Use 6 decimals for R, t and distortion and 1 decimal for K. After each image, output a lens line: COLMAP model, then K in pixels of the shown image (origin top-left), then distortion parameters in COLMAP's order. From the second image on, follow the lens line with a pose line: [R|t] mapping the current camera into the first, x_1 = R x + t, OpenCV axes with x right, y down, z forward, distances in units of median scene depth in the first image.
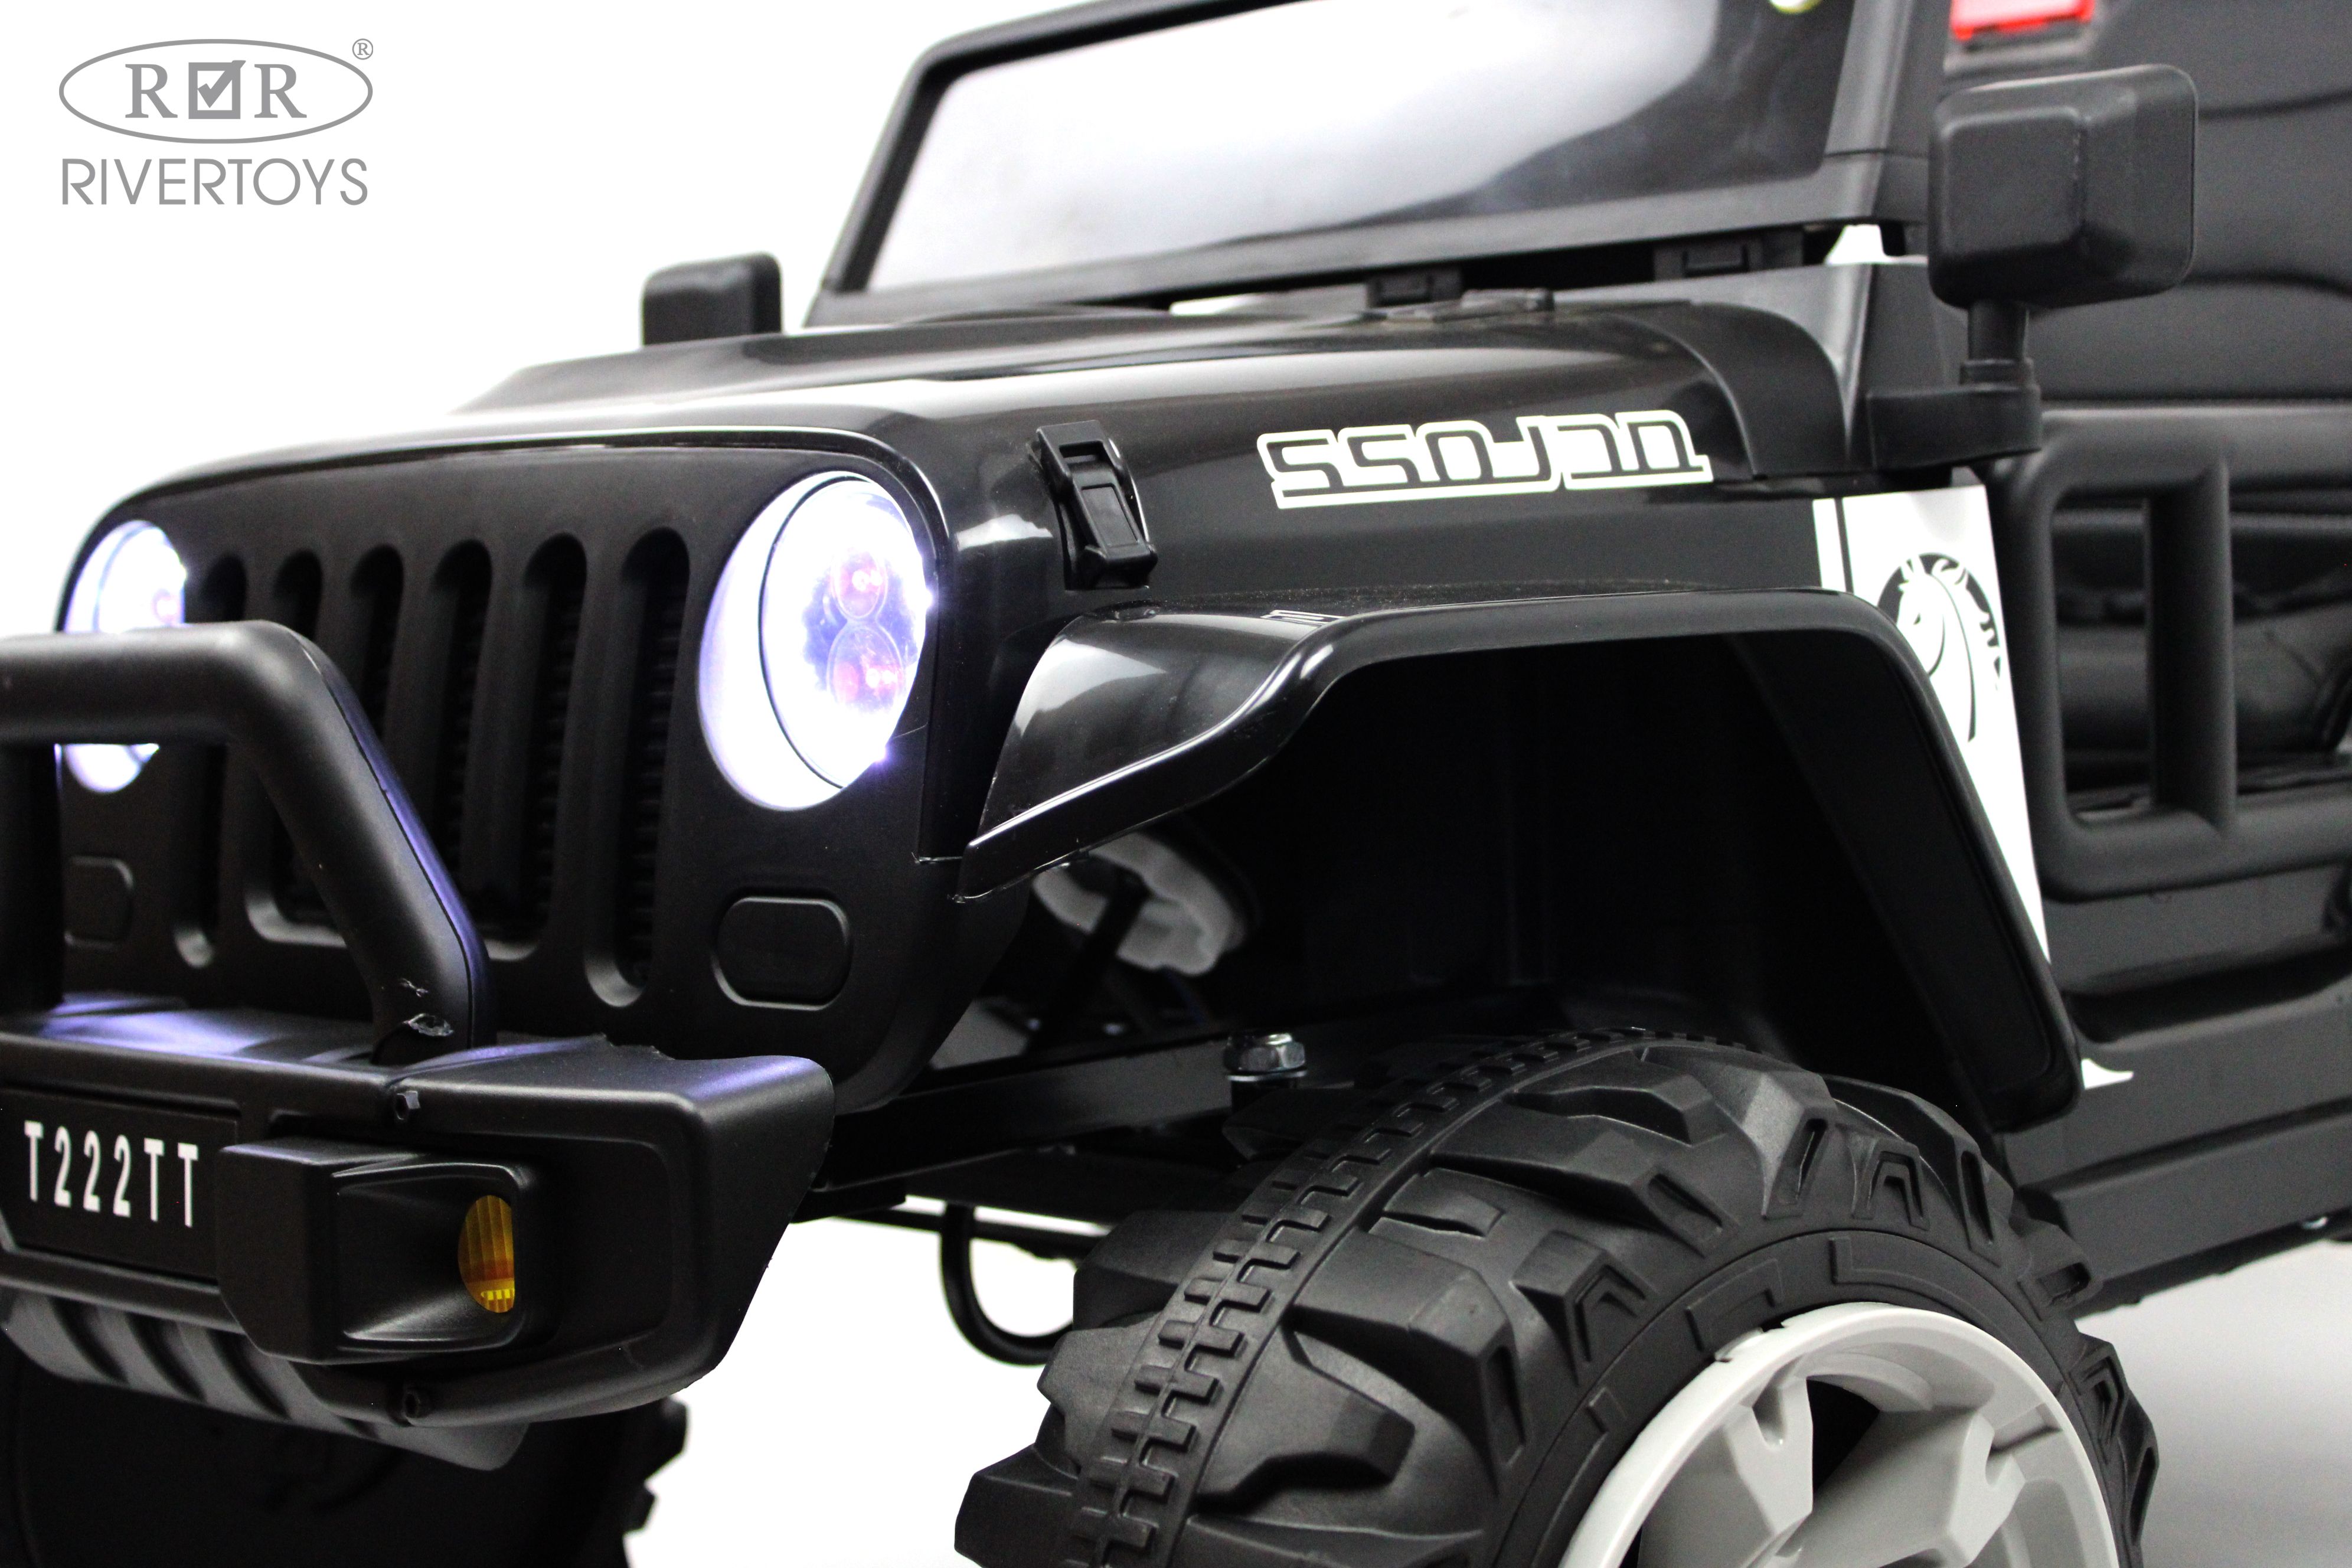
lens RADIAL K [[3765.6, 0, 1197.6], [0, 3765.6, 789.8], [0, 0, 1]] dist [-0.027244, 0.000000]
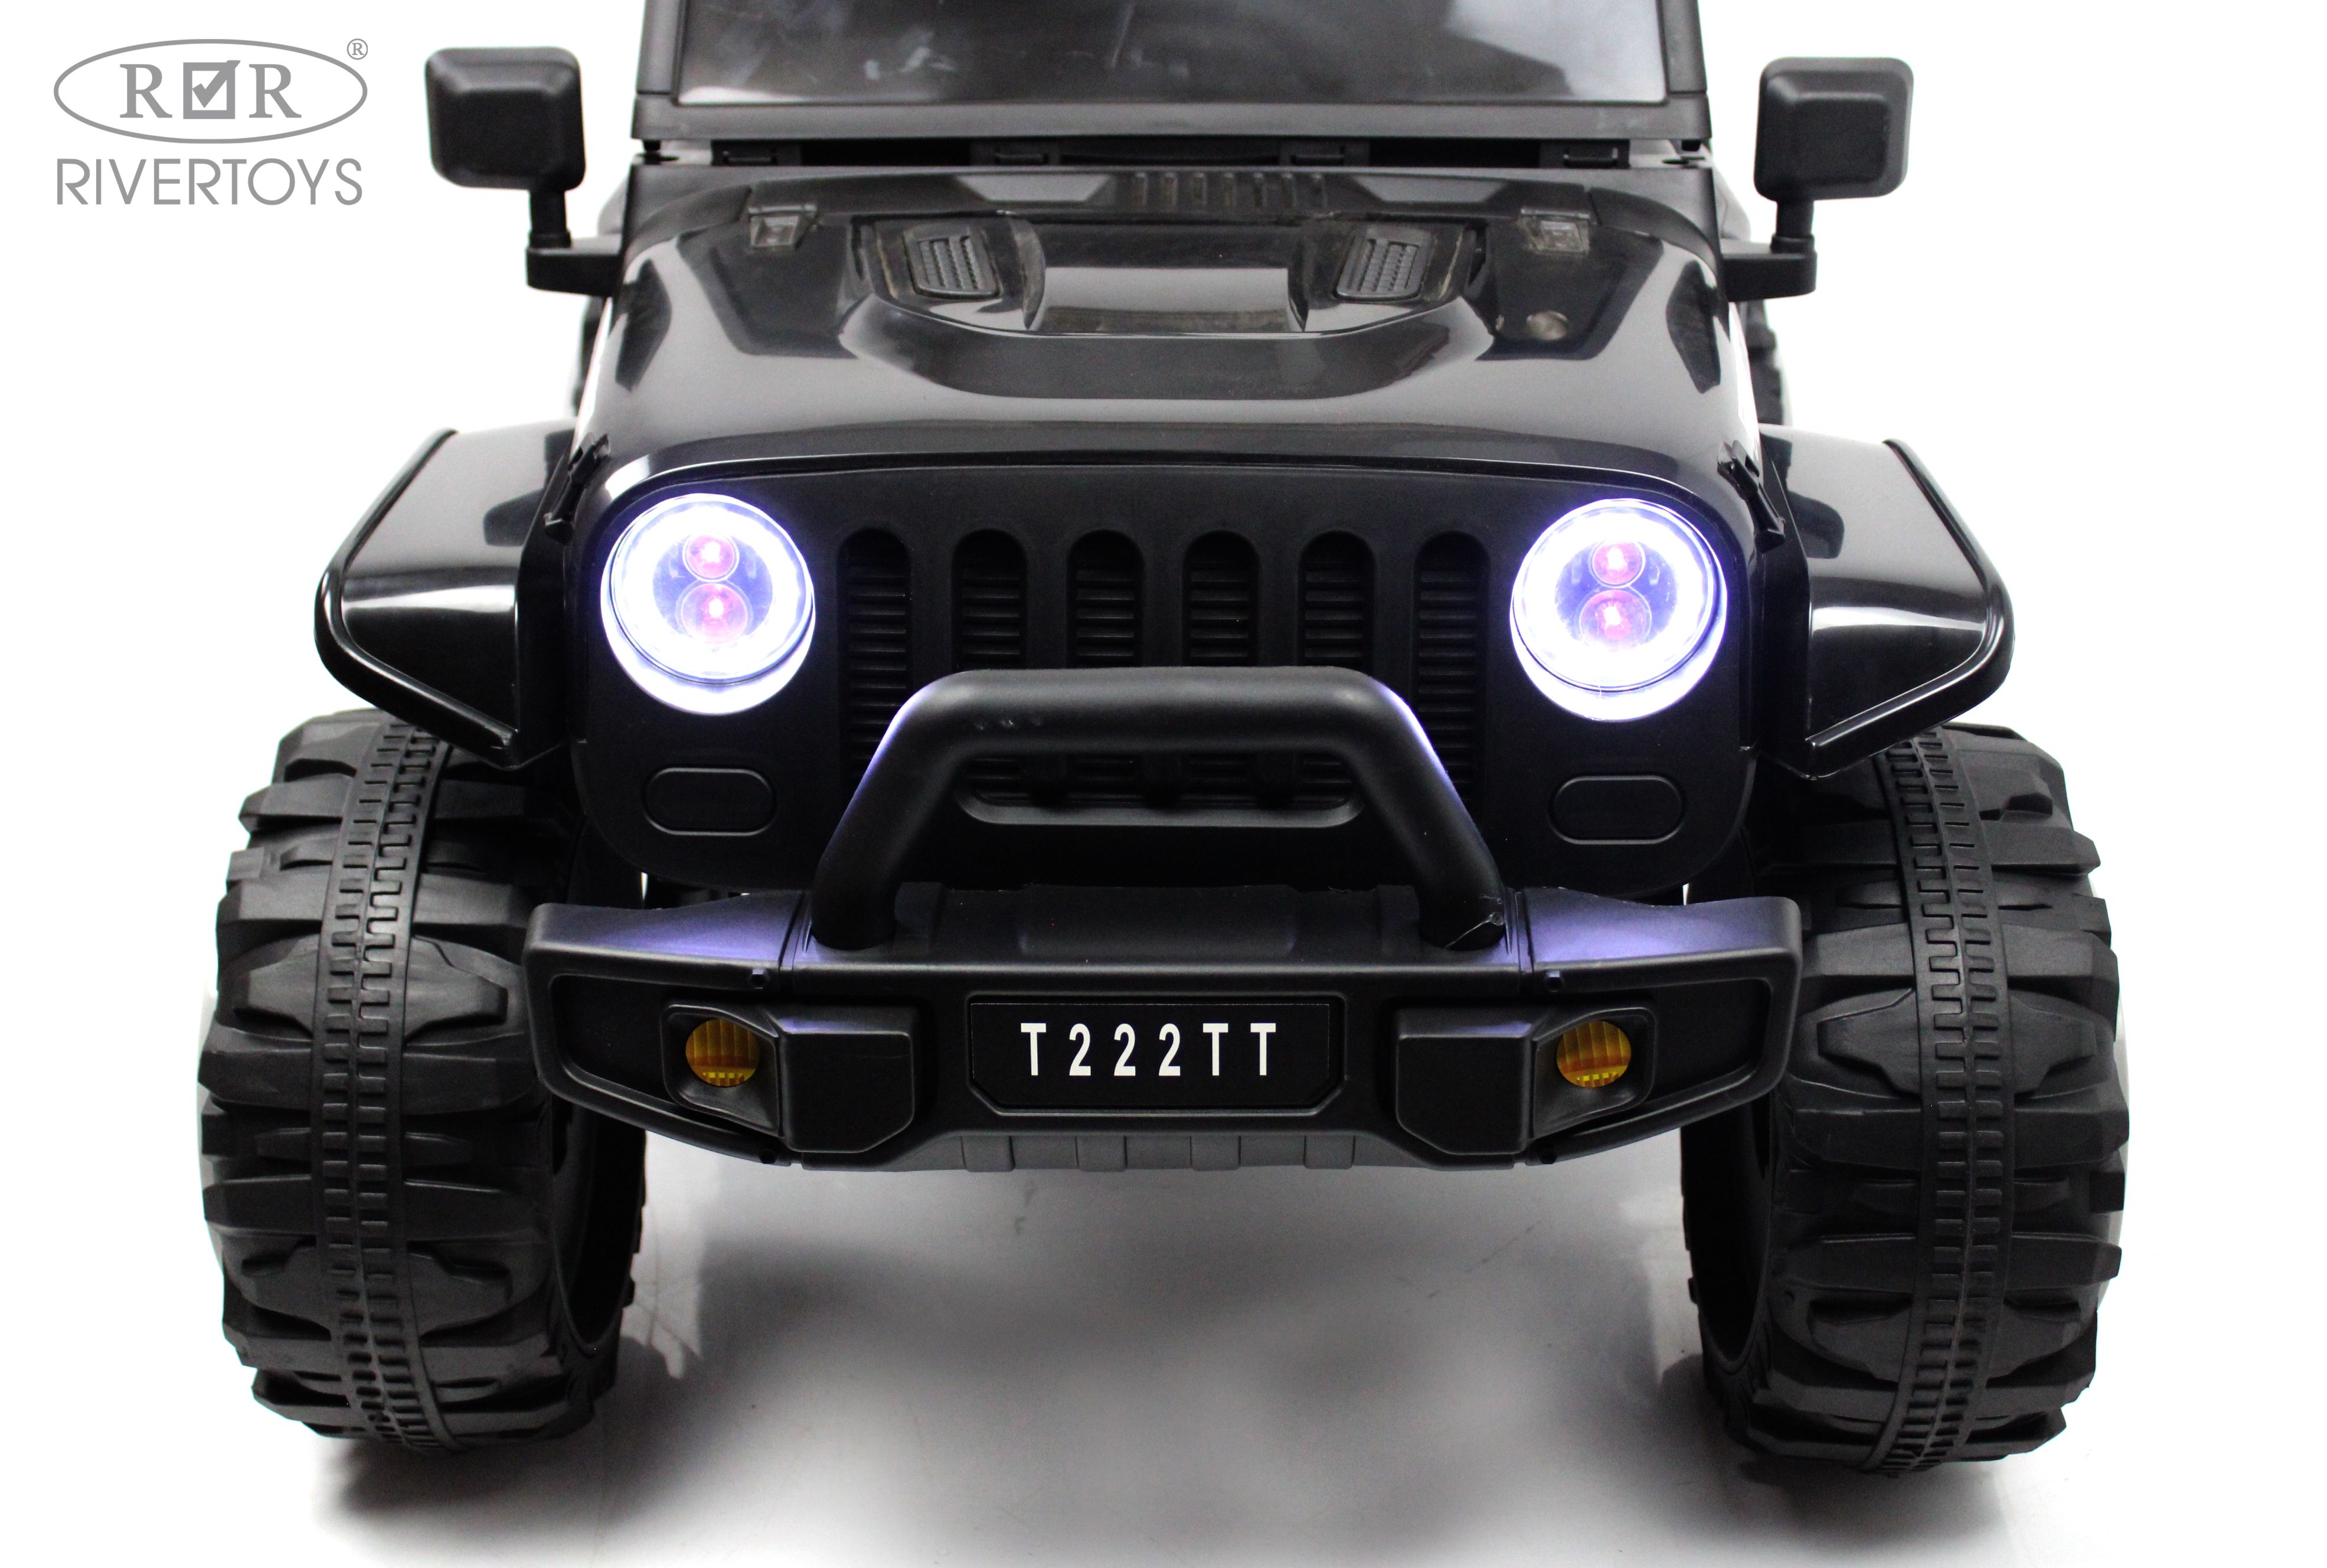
lens RADIAL K [[3108.3, 0, 1170.7], [0, 3108.3, 738.1], [0, 0, 1]] dist [-0.082691, 0.000000]
pose [[0.706412, -0.233506, 0.668174, -1.032887], [0.011716, 0.947743, 0.318820, -0.375294], [-0.707704, -0.217390, 0.672233, 0.253146]]
